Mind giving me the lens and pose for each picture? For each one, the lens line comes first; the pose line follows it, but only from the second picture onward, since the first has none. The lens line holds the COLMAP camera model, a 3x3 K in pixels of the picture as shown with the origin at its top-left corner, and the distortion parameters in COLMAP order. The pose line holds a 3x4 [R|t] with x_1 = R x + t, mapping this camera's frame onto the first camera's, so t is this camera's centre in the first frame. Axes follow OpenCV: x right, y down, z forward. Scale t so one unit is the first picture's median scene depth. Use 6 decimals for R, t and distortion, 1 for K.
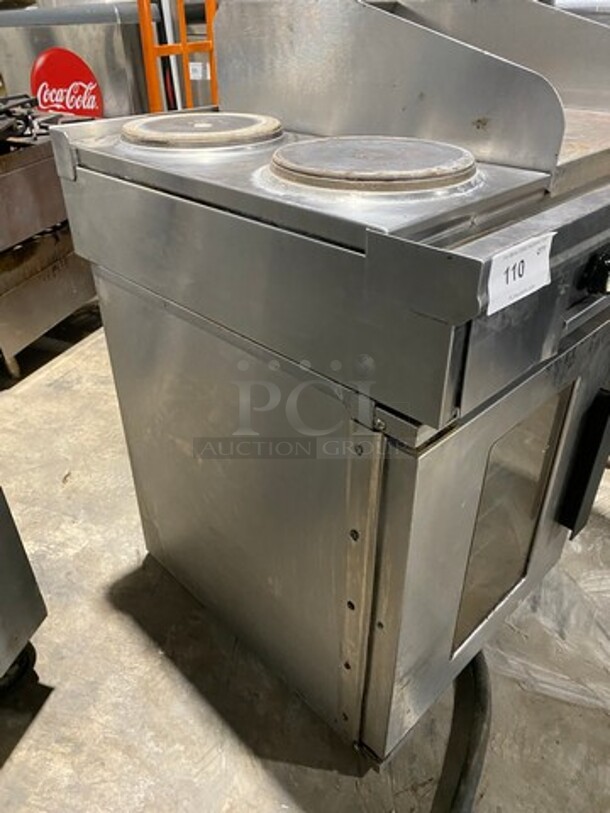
lens RADIAL K [[622.3, 0, 302.8], [0, 622.3, 395.9], [0, 0, 1]] dist [0.008910, -0.004254]
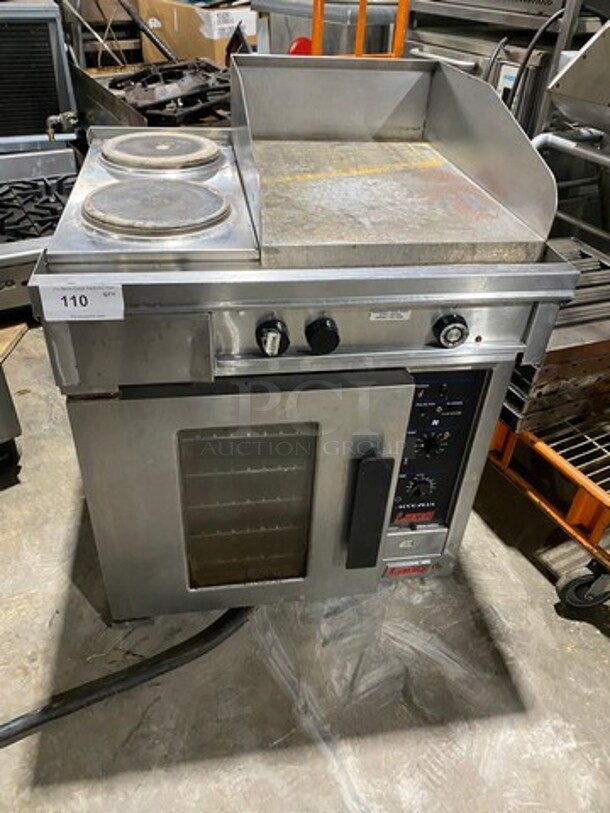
lens RADIAL K [[622.6, 0, 303.2], [0, 622.6, 401.0], [0, 0, 1]] dist [-0.002099, -0.010180]
pose [[0.812058, 0.382957, -0.440347, 0.663484], [-0.352740, 0.923227, 0.152403, -0.172049], [0.464904, 0.031568, 0.884798, -0.037885]]
